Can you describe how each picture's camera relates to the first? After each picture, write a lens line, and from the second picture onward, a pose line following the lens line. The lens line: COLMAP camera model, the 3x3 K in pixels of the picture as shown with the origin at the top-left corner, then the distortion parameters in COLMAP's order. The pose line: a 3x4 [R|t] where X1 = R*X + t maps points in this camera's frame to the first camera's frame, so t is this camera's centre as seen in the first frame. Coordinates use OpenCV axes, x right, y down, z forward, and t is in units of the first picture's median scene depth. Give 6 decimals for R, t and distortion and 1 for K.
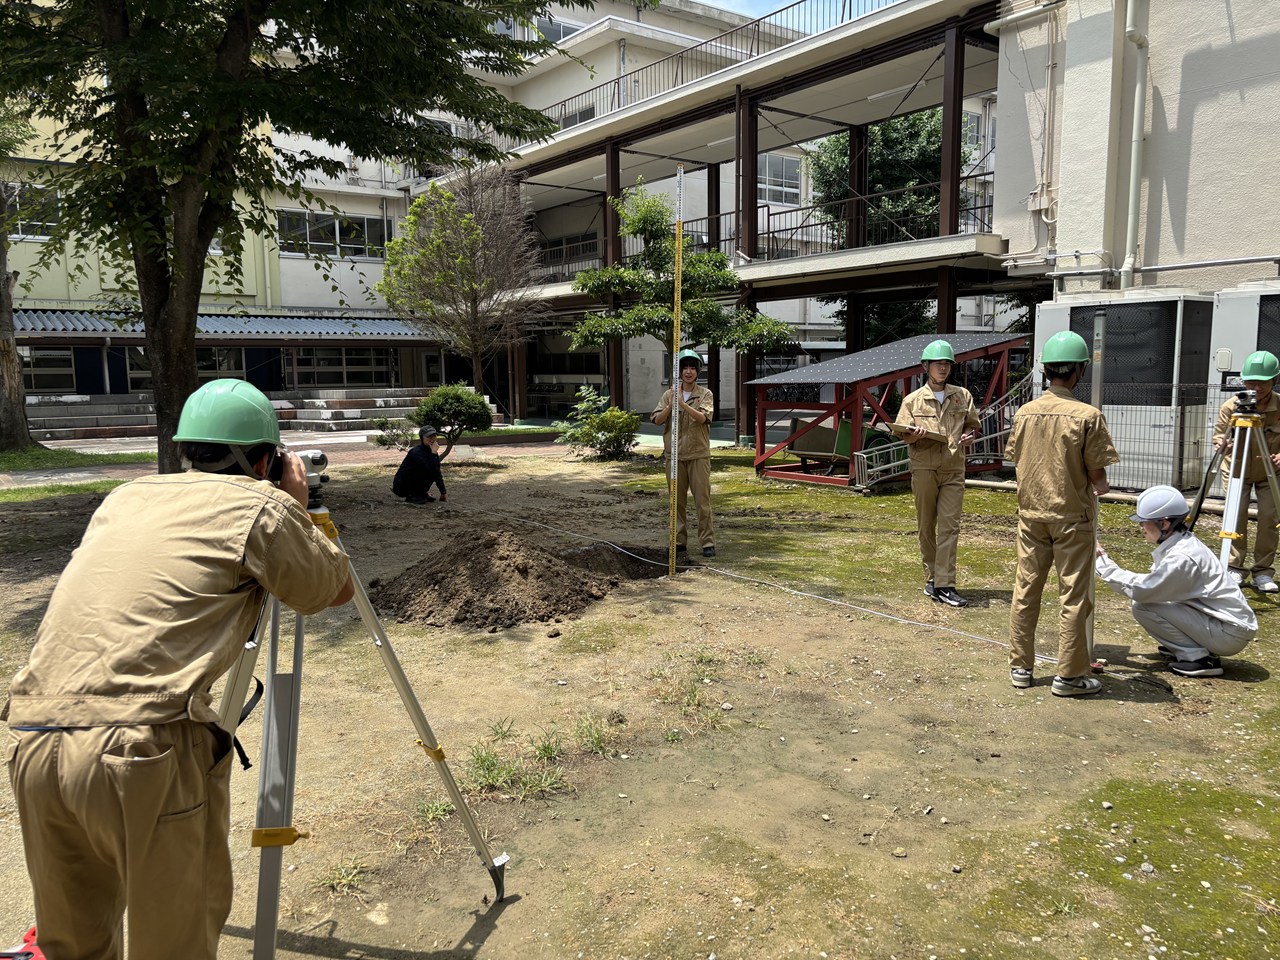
lens RADIAL K [[985.3, 0, 635.7], [0, 985.3, 481.5], [0, 0, 1]] dist [0.059607, -0.054358]
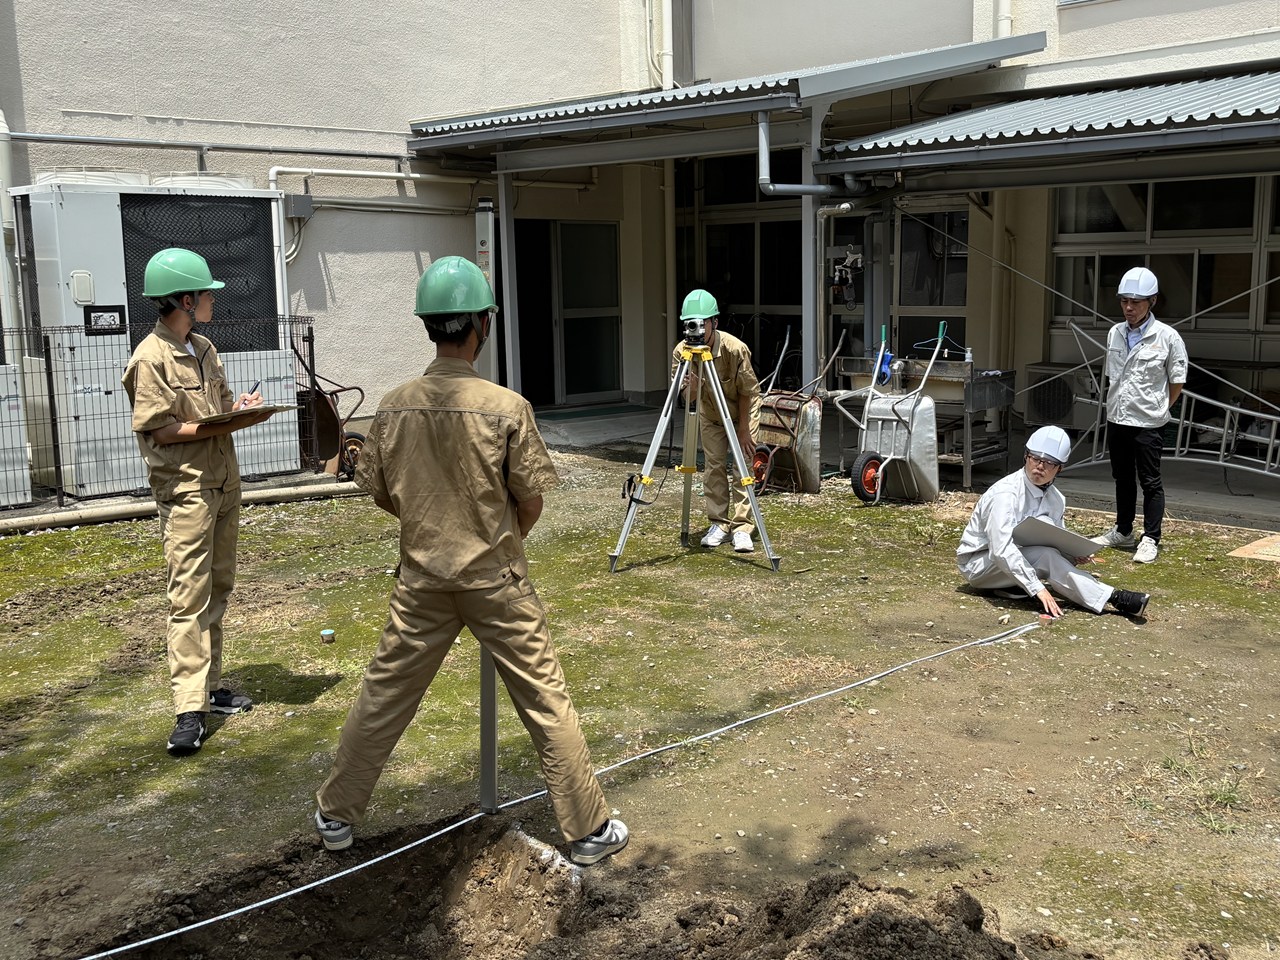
lens RADIAL K [[1265.7, 0, 639.2], [0, 1265.7, 479.8], [0, 0, 1]] dist [-0.011013, 0.000000]
pose [[-0.148387, -0.140540, 0.978892, -0.309896], [0.131890, 0.978195, 0.160433, -0.086777], [-0.980095, 0.152912, -0.126615, 0.797348]]
